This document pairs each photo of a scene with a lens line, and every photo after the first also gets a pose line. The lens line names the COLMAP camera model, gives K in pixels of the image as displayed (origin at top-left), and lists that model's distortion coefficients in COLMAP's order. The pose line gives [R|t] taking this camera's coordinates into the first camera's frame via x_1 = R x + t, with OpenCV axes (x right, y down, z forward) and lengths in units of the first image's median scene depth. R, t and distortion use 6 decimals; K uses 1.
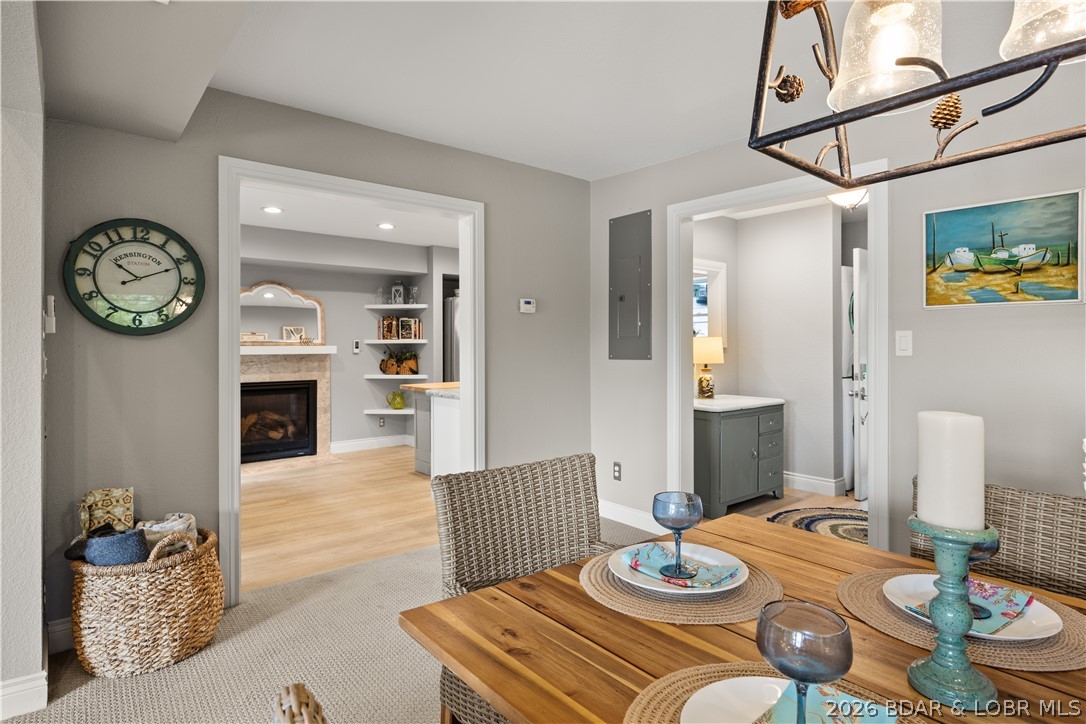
lens RADIAL K [[582.4, 0, 544.8], [0, 582.4, 351.0], [0, 0, 1]] dist [-0.003526, -0.001893]
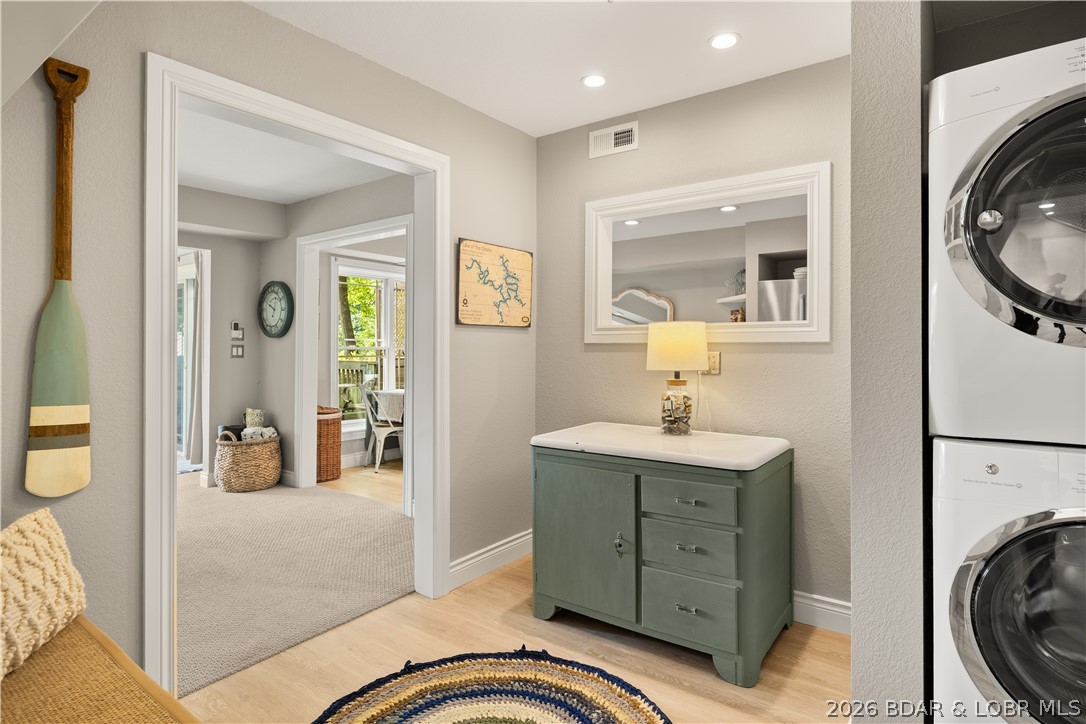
lens RADIAL K [[582.4, 0, 545.8], [0, 582.4, 350.9], [0, 0, 1]] dist [-0.003526, -0.001893]
pose [[0.259312, 0.005296, -0.965779, 0.572447], [-0.005811, 0.999975, 0.003923, 0.001027], [0.965776, 0.004595, 0.259337, 0.540650]]
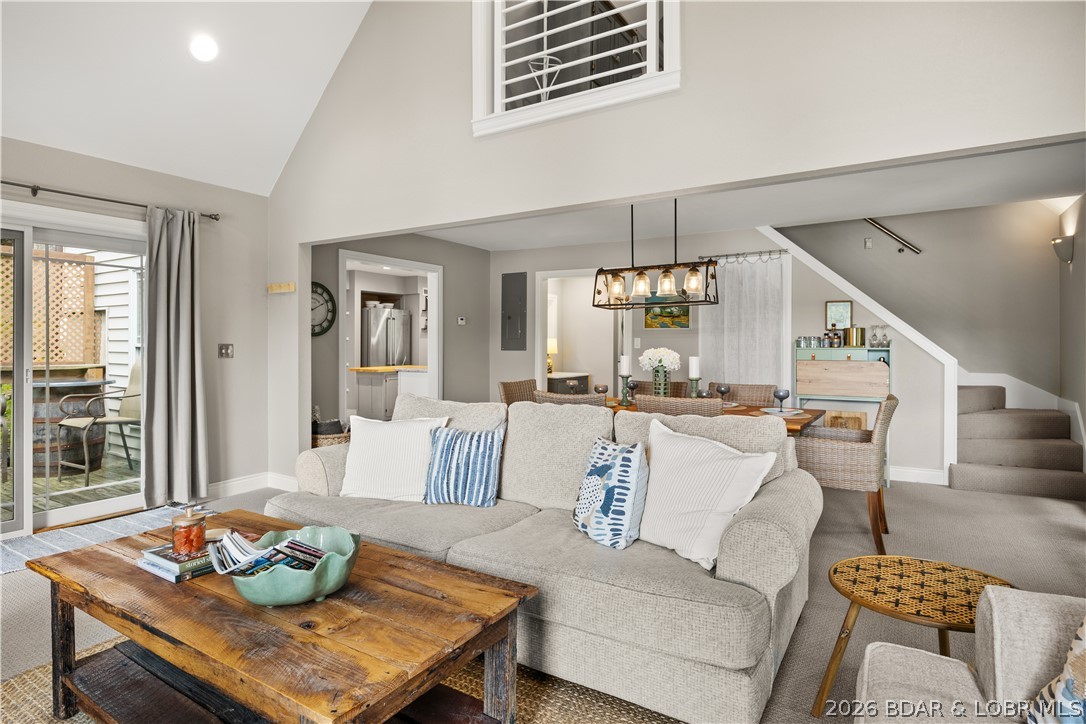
lens RADIAL K [[582.4, 0, 535.2], [0, 582.4, 351.3], [0, 0, 1]] dist [-0.003526, -0.001893]
pose [[0.950512, 0.003601, 0.310668, -0.224959], [-0.005123, 0.999979, 0.004085, 0.005626], [-0.310647, -0.005474, 0.950510, -0.487309]]
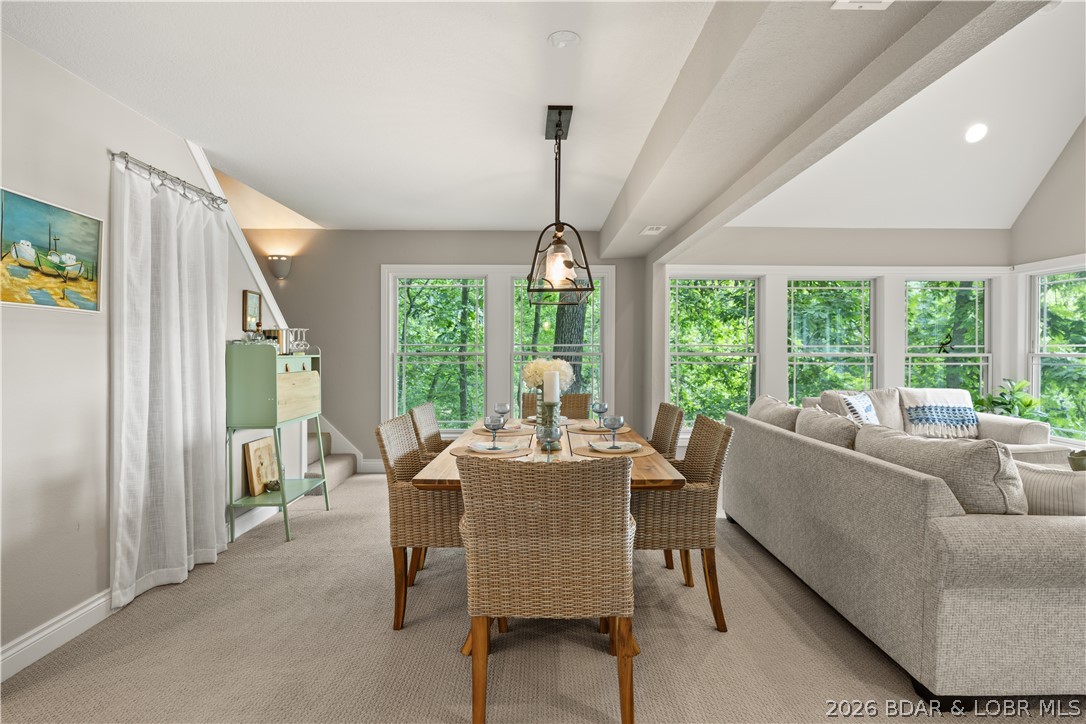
lens RADIAL K [[582.4, 0, 543.9], [0, 582.4, 358.8], [0, 0, 1]] dist [-0.003526, -0.001893]
pose [[-0.771118, -0.005341, 0.636670, -0.177399], [0.000817, 0.999956, 0.009378, -0.001003], [-0.636691, 0.007752, -0.771080, 0.443859]]
